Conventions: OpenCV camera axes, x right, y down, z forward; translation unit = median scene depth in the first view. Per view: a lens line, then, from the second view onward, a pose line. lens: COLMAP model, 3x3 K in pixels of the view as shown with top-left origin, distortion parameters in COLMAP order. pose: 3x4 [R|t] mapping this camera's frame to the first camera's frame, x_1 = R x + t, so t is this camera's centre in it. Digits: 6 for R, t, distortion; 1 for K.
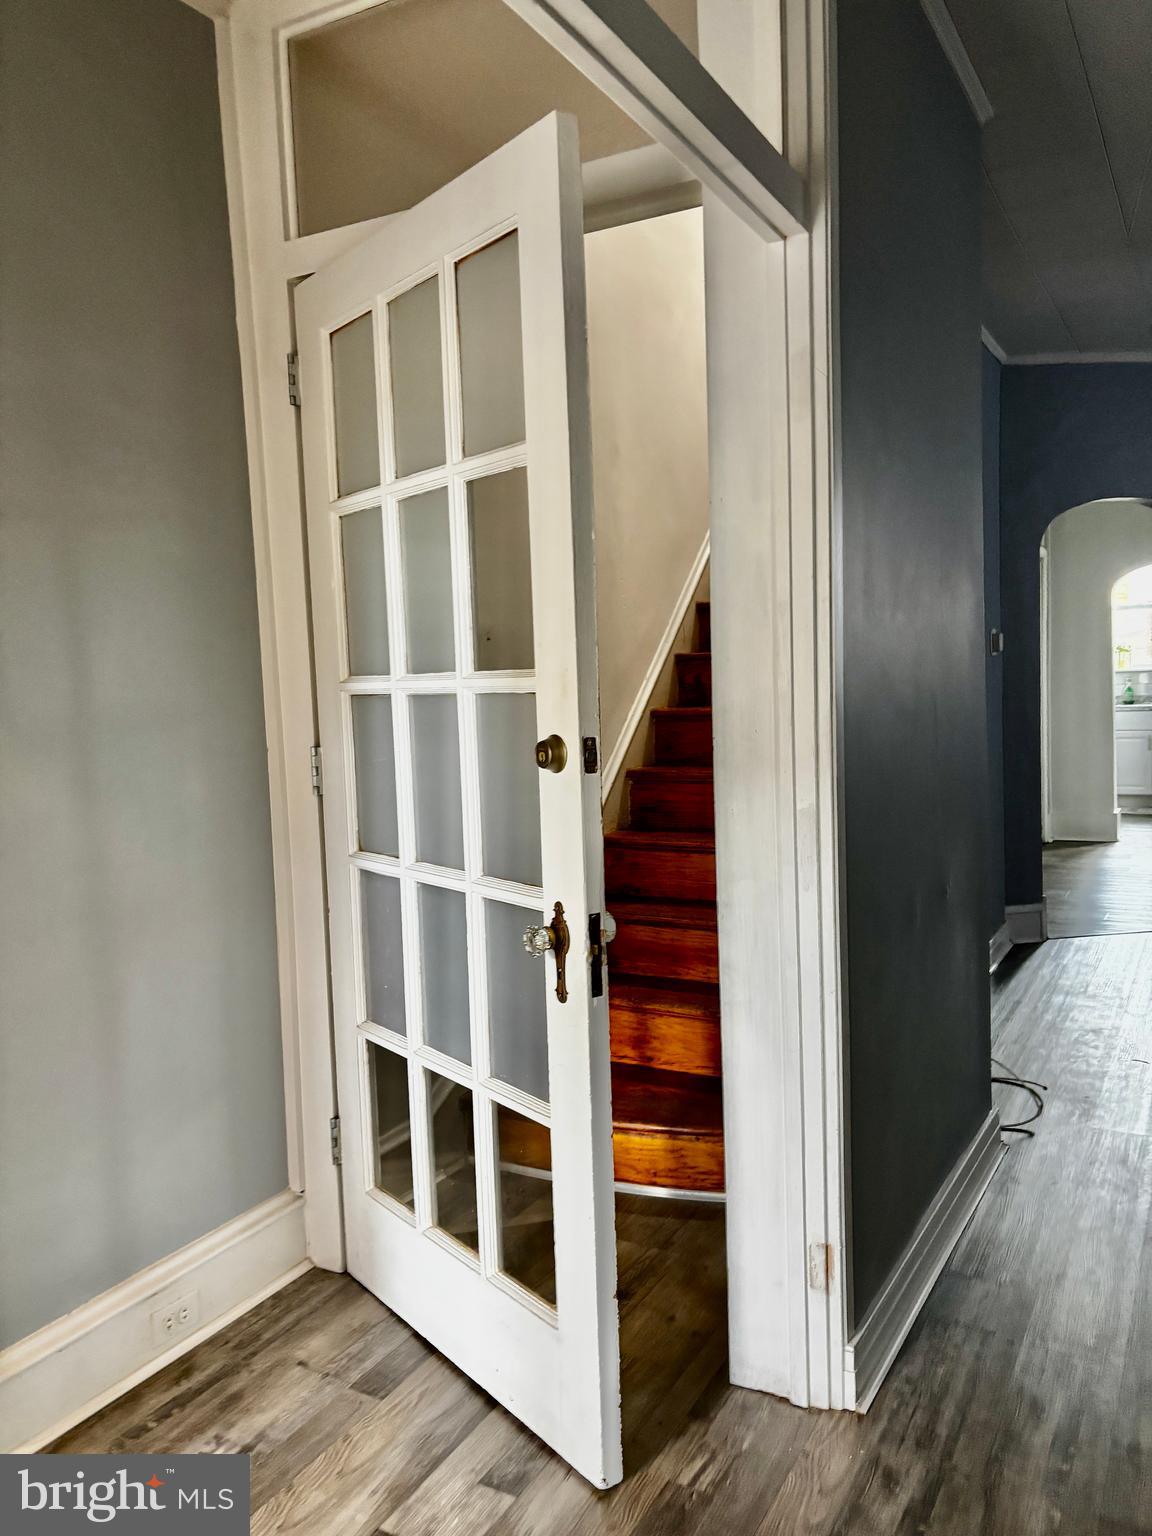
lens RADIAL K [[1179.7, 0, 576.5], [0, 1179.7, 770.1], [0, 0, 1]] dist [0.043093, -0.020769]
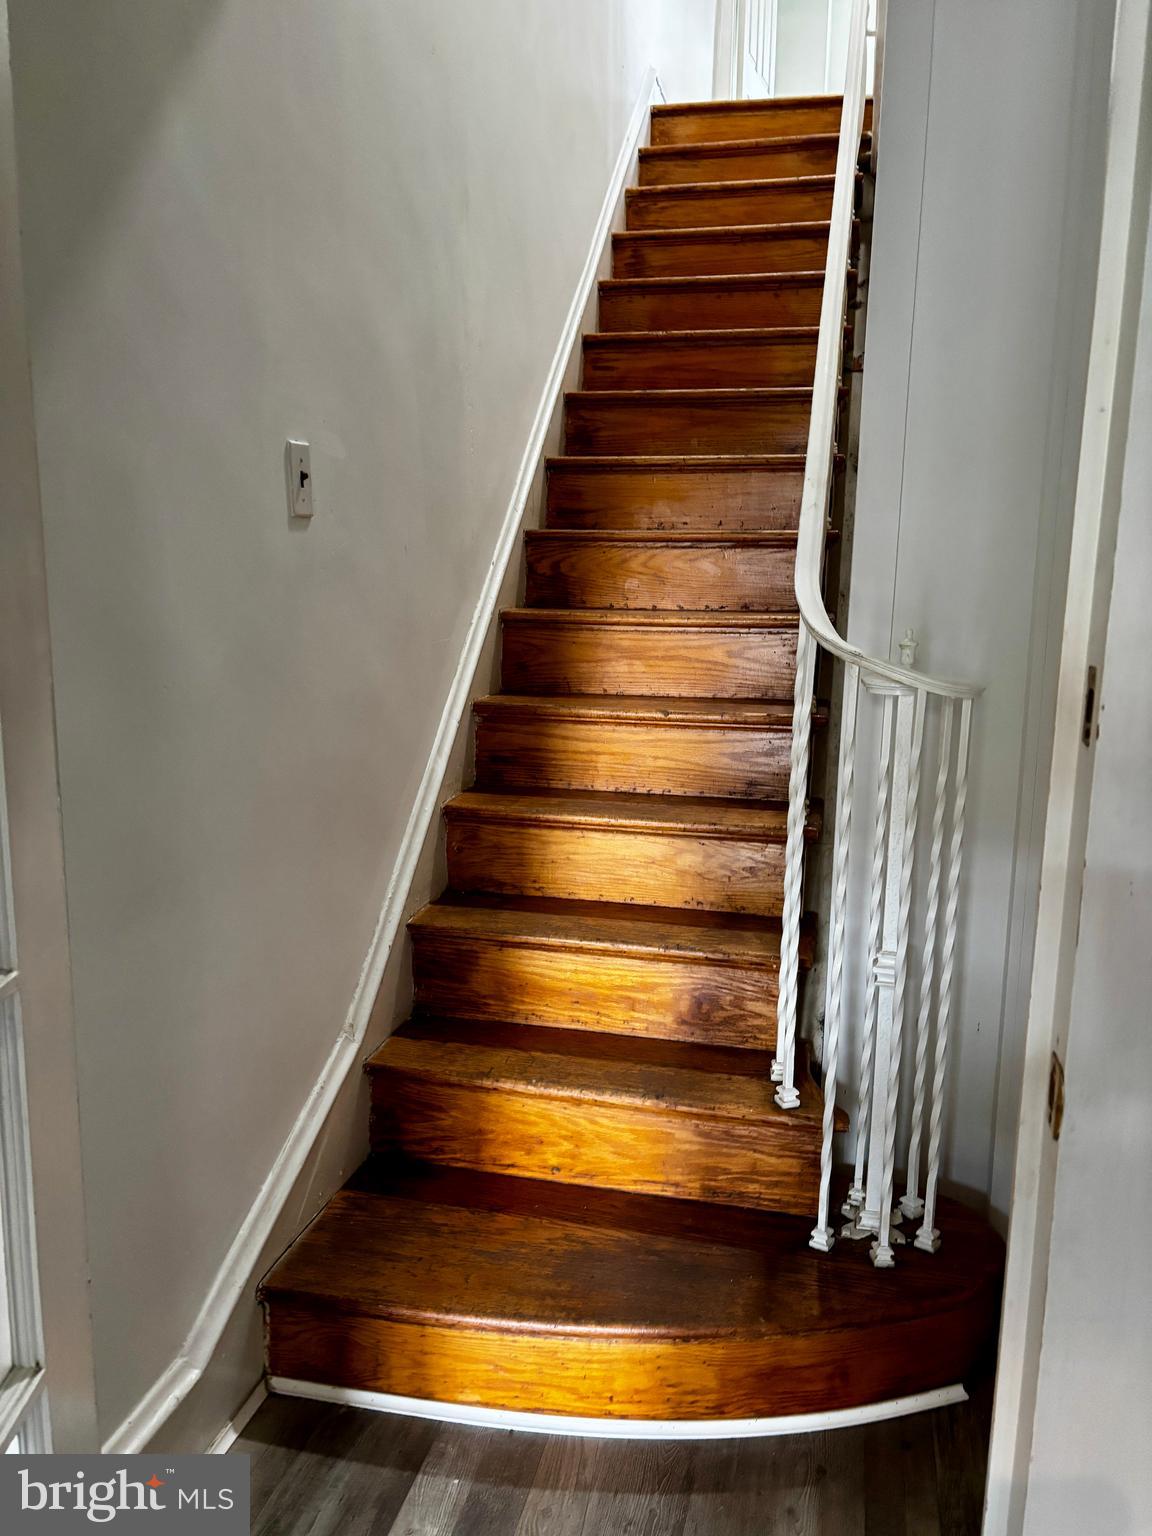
lens RADIAL K [[1179.7, 0, 570.7], [0, 1179.7, 770.4], [0, 0, 1]] dist [0.043093, -0.020769]
pose [[0.957032, 0.009670, 0.289820, -0.119283], [-0.036335, 0.995566, 0.086766, -0.025060], [-0.287696, -0.093569, 0.953140, 0.418904]]
